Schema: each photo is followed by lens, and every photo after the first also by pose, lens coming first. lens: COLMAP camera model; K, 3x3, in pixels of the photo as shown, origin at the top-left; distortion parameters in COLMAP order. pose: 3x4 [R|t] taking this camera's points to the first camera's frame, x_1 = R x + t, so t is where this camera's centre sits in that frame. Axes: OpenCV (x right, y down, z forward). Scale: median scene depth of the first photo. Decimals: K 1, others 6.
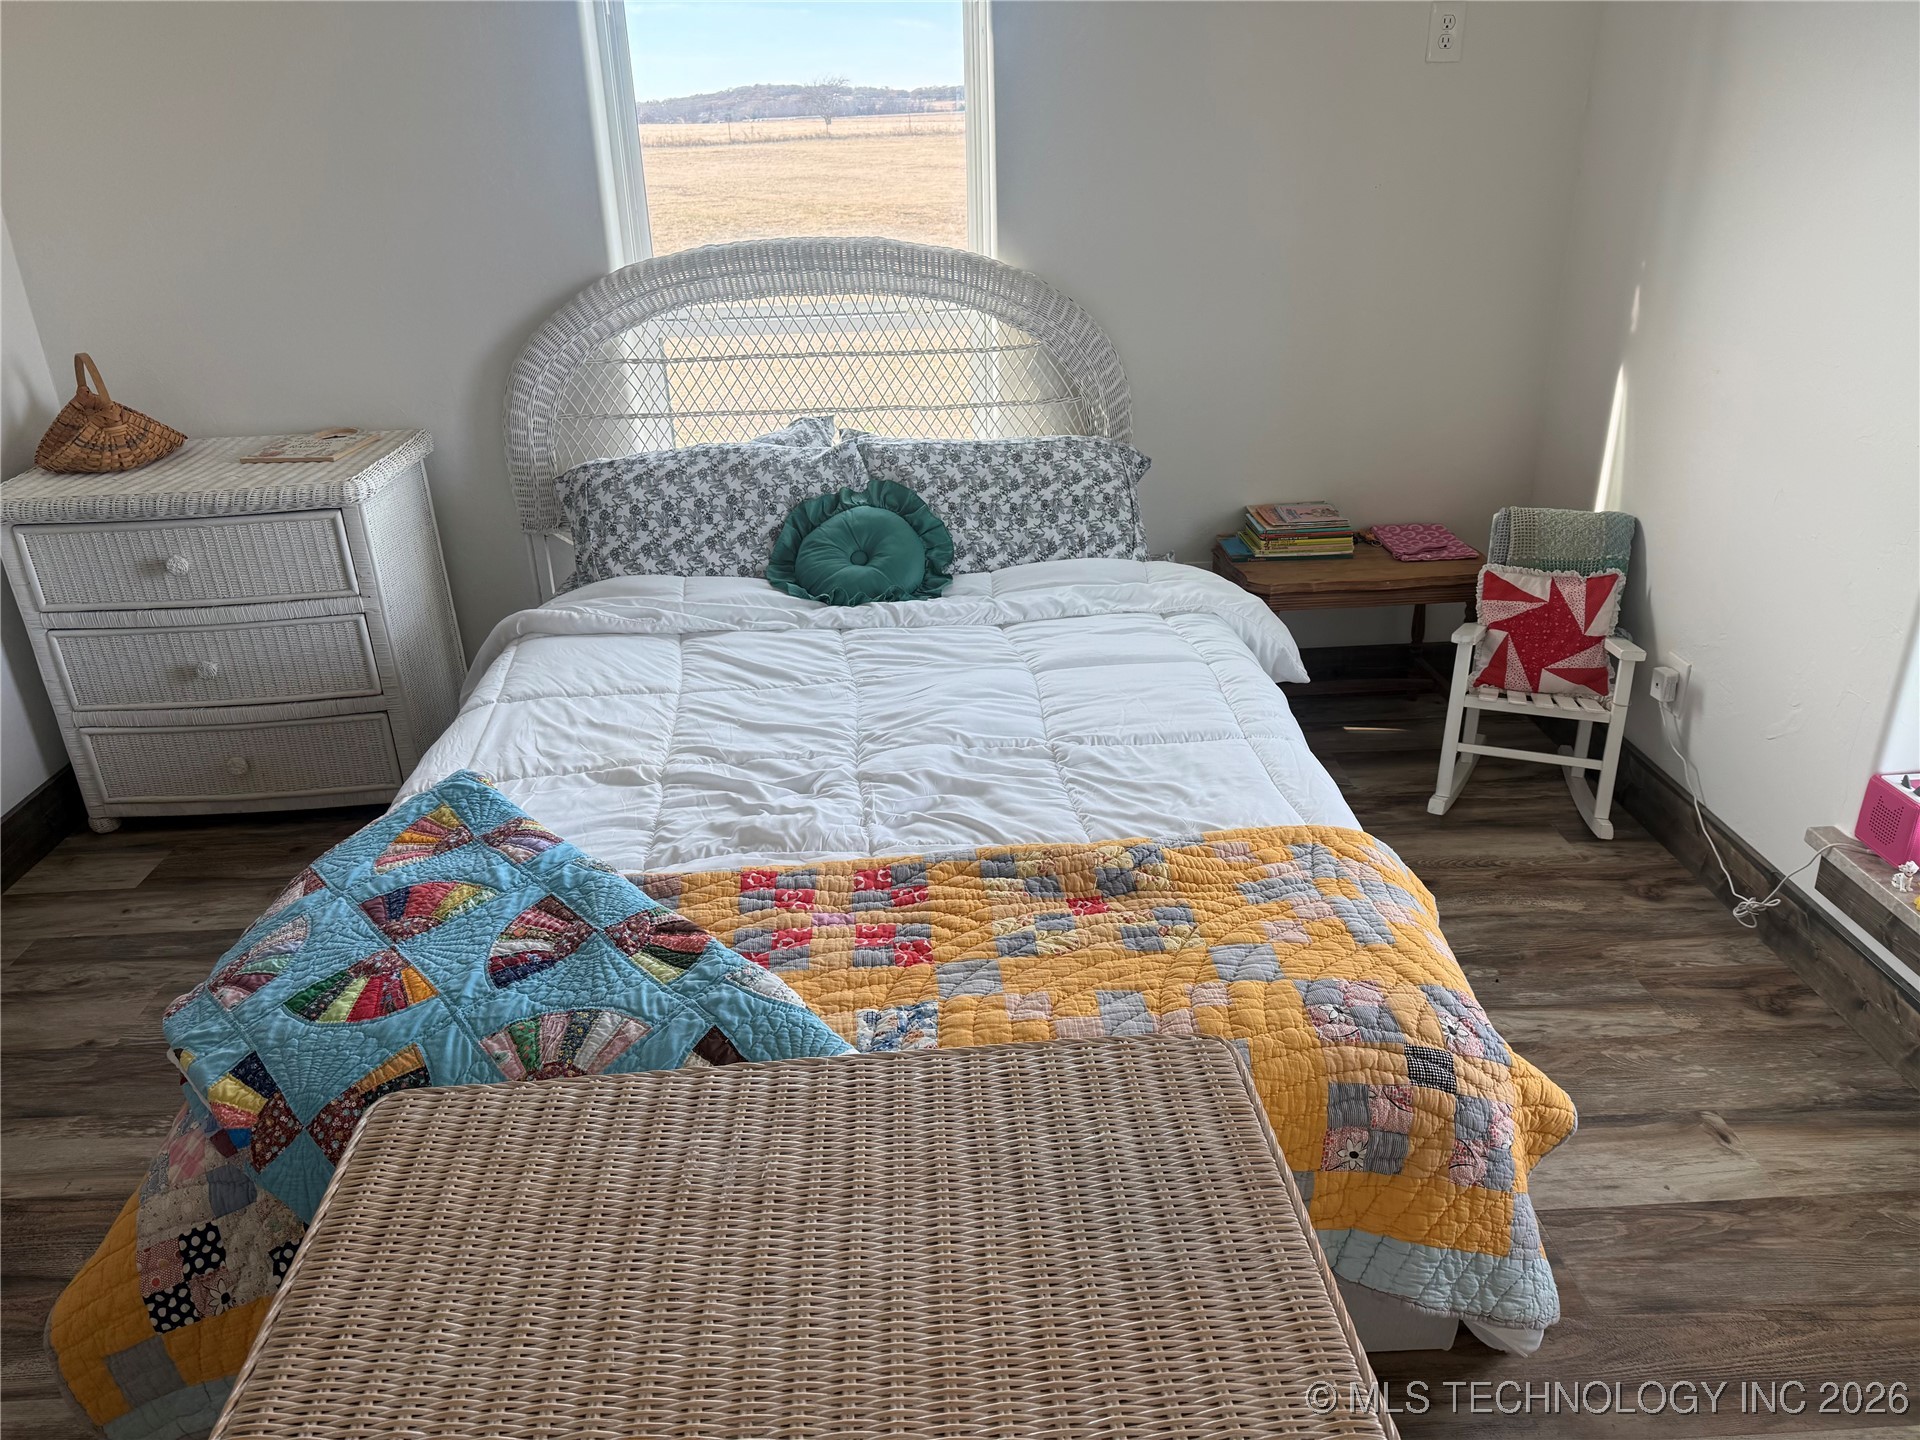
lens RADIAL K [[1347.6, 0, 947.2], [0, 1347.6, 747.7], [0, 0, 1]] dist [0.100016, -0.142439]
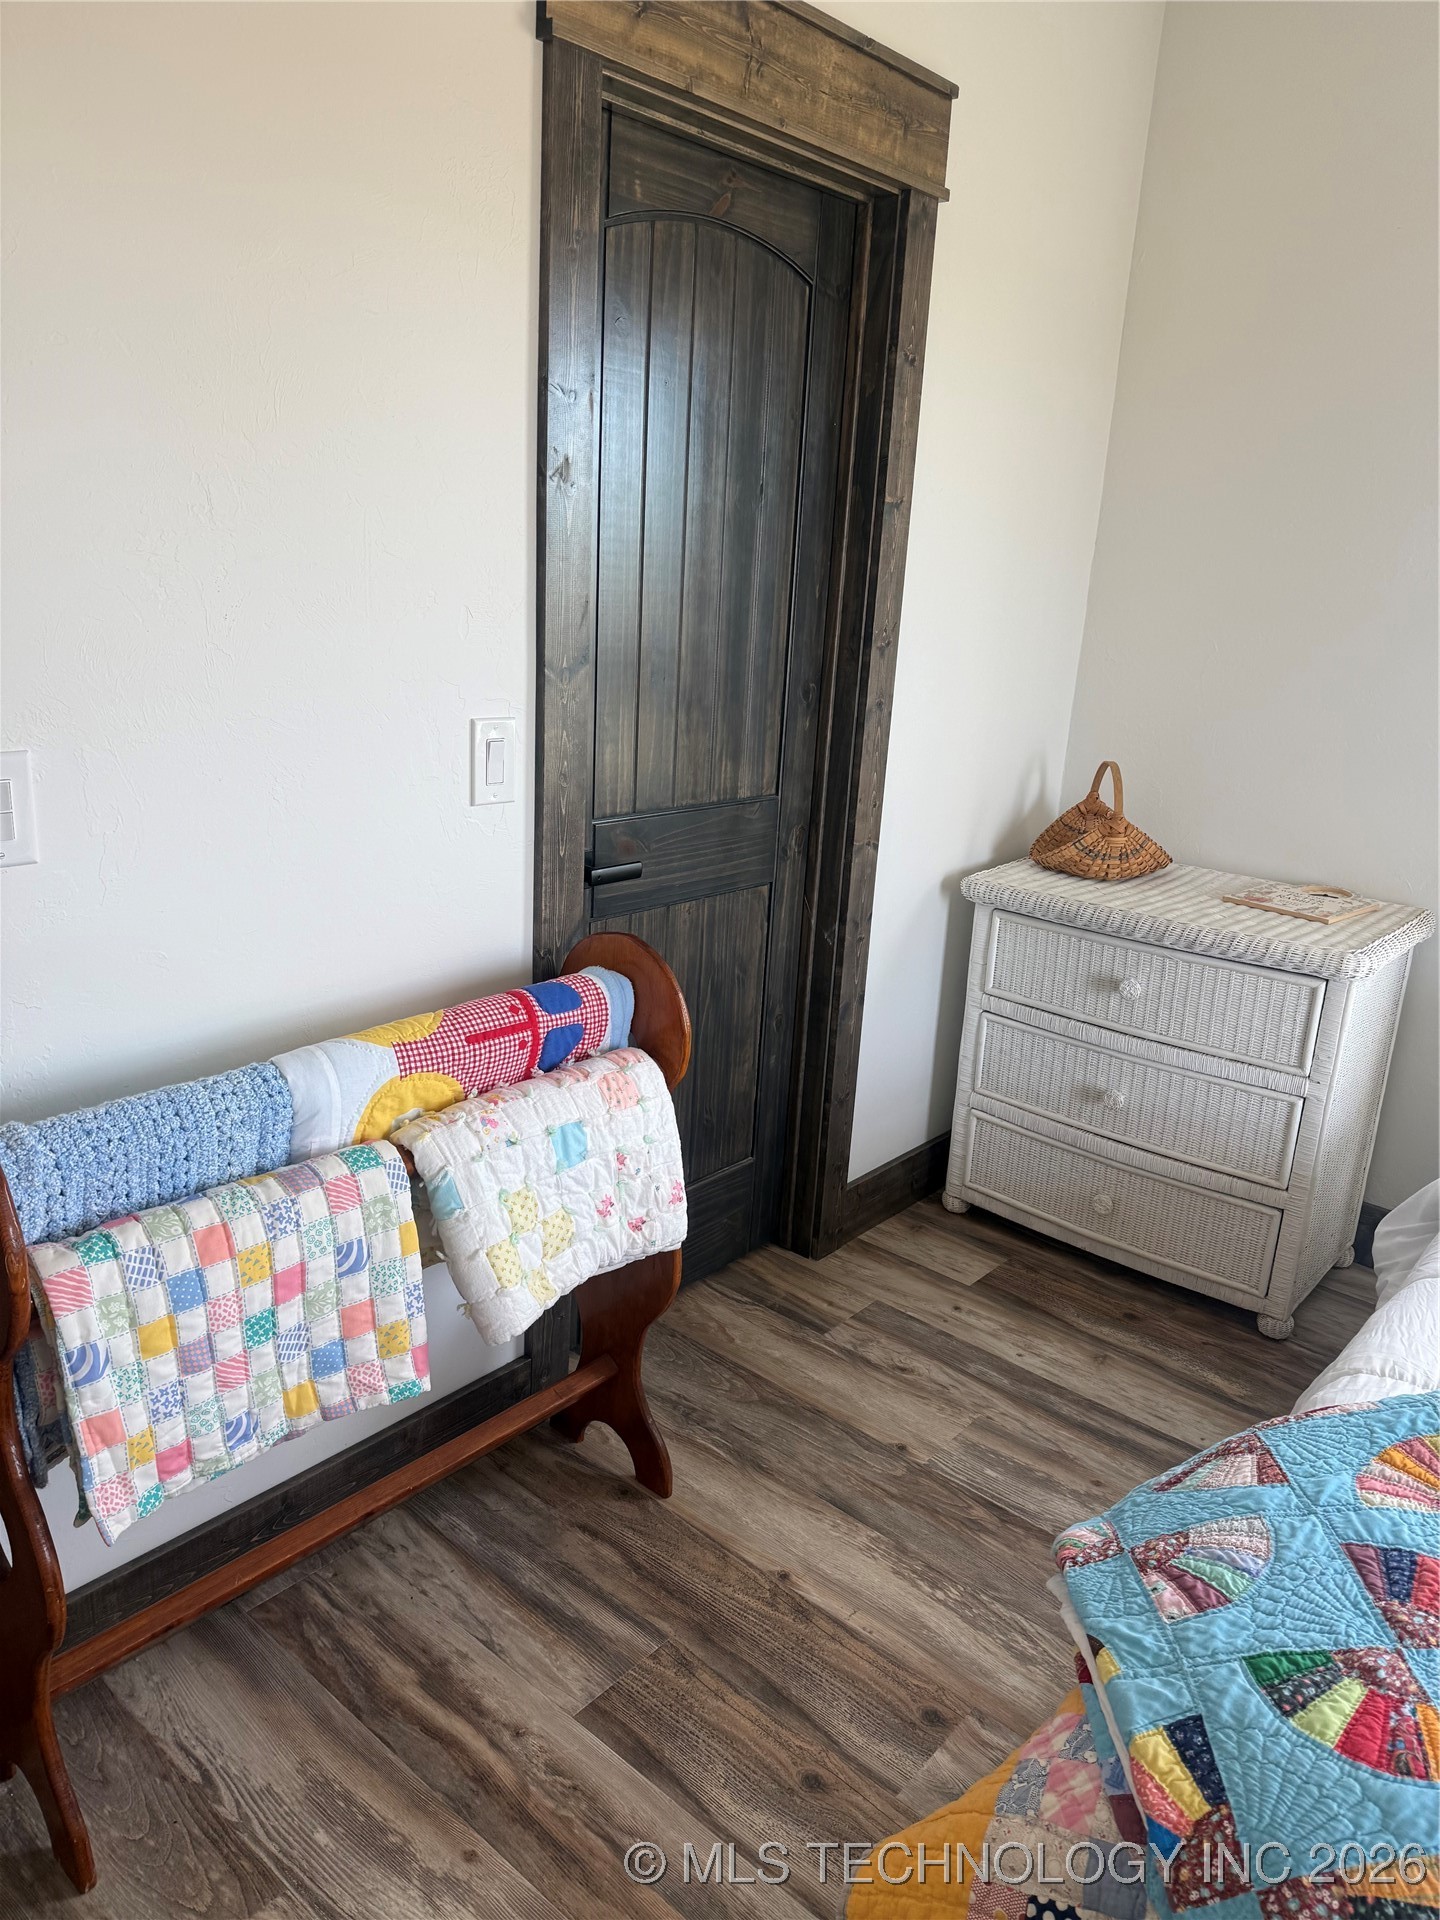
lens RADIAL K [[1347.6, 0, 724.2], [0, 1347.6, 1006.6], [0, 0, 1]] dist [0.100016, -0.142439]
pose [[0.730333, 0.285128, -0.620738, -0.178471], [-0.362420, 0.932013, 0.001701, -0.020976], [0.579021, 0.223726, 0.784016, 0.100272]]
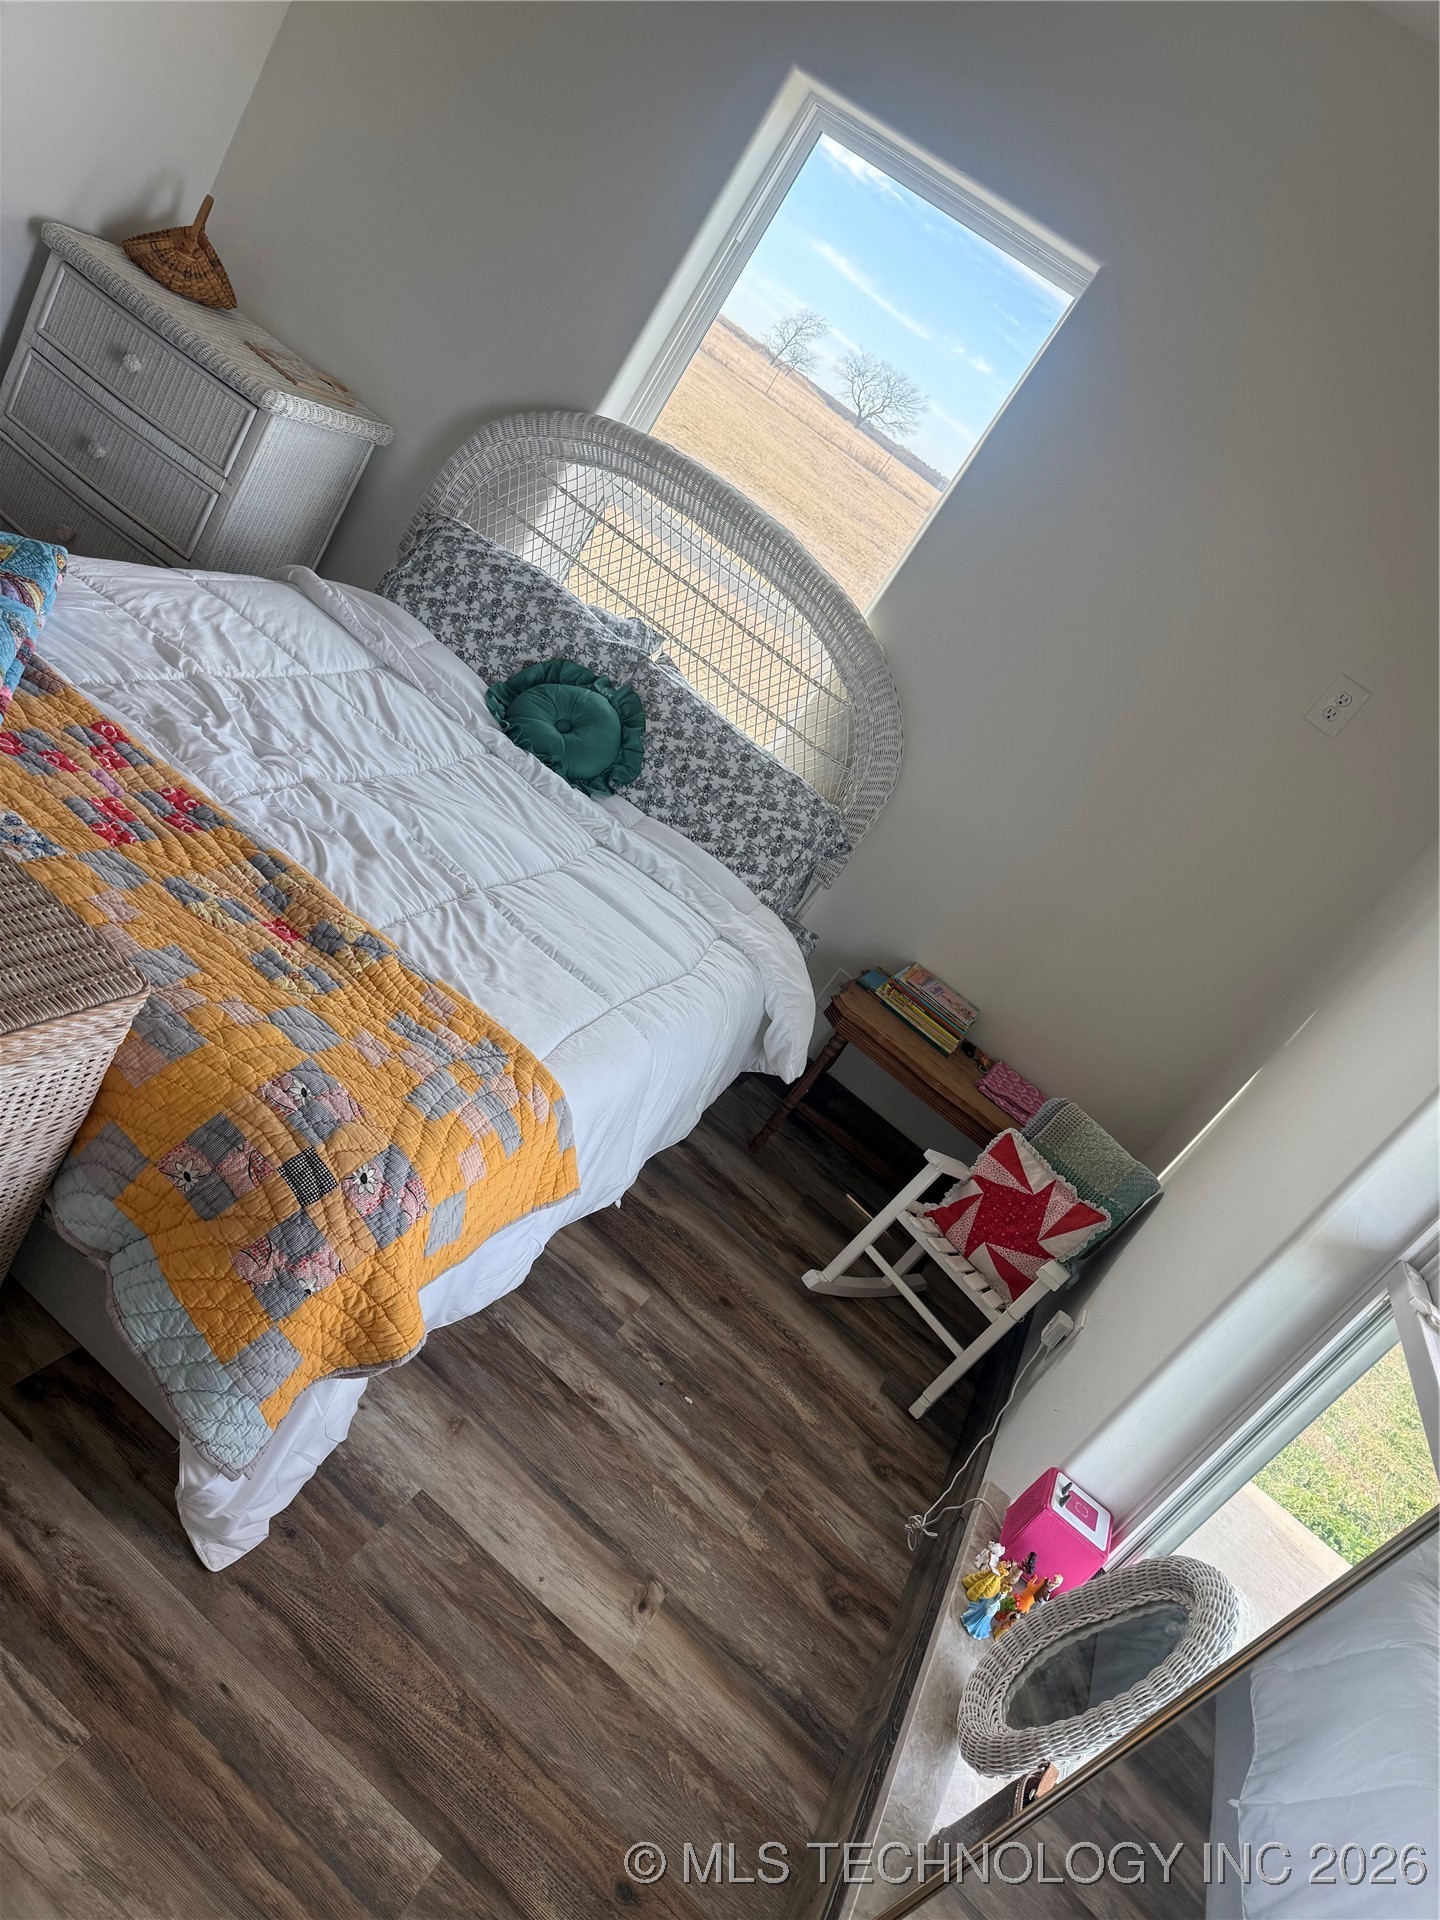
lens RADIAL K [[1370.2, 0, 730.6], [0, 1370.2, 963.8], [0, 0, 1]] dist [0.086592, -0.141118]
pose [[0.735664, 0.650172, -0.189933, 0.356371], [-0.670572, 0.738647, -0.068802, -0.015389], [0.095561, 0.177978, 0.979383, -0.016805]]
